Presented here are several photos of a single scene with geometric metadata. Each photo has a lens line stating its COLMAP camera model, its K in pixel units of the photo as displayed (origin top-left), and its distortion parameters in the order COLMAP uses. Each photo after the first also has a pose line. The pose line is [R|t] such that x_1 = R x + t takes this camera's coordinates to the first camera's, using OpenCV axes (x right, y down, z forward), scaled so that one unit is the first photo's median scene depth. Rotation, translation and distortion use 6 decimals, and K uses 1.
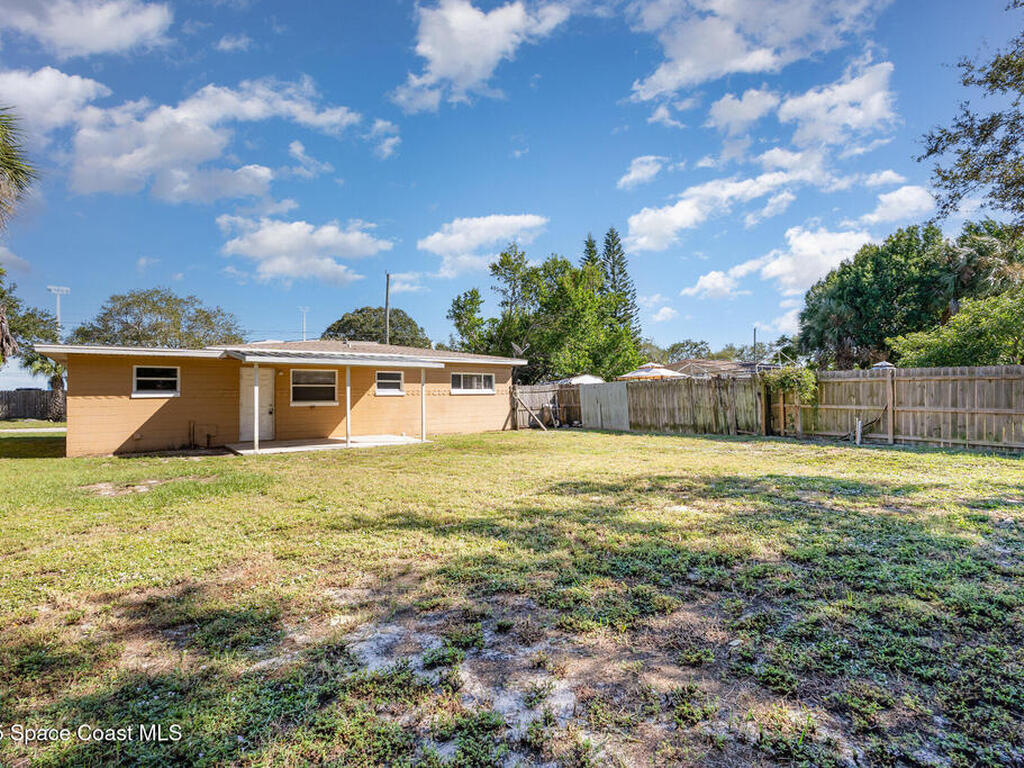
lens RADIAL K [[516.0, 0, 520.9], [0, 516.0, 380.7], [0, 0, 1]] dist [0.003261, 0.001453]
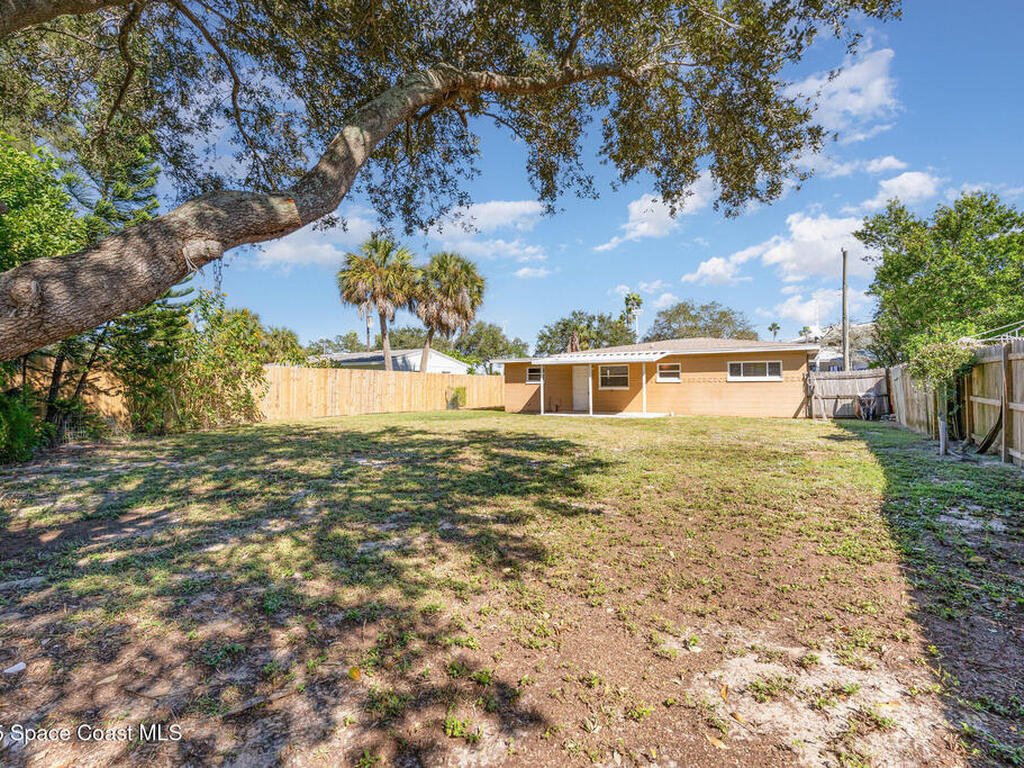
lens RADIAL K [[516.0, 0, 515.0], [0, 516.0, 381.0], [0, 0, 1]] dist [0.003261, 0.001453]
pose [[0.384222, -0.001740, -0.923239, 0.760482], [0.028900, 0.999531, 0.010144, 0.000820], [0.922788, -0.030579, 0.384092, 0.160284]]
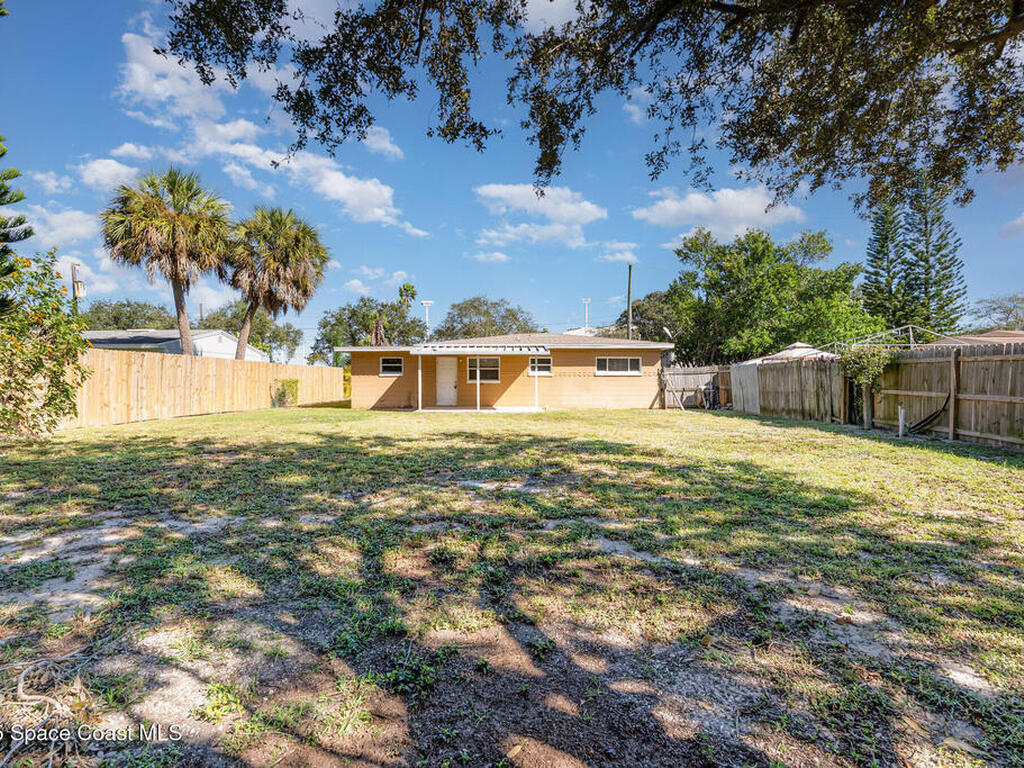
lens RADIAL K [[516.0, 0, 505.7], [0, 516.0, 388.3], [0, 0, 1]] dist [0.003261, 0.001453]
pose [[0.783246, 0.021609, -0.621336, 0.463206], [0.010420, 0.998799, 0.047872, -0.003432], [0.621625, -0.043970, 0.782080, -0.051154]]
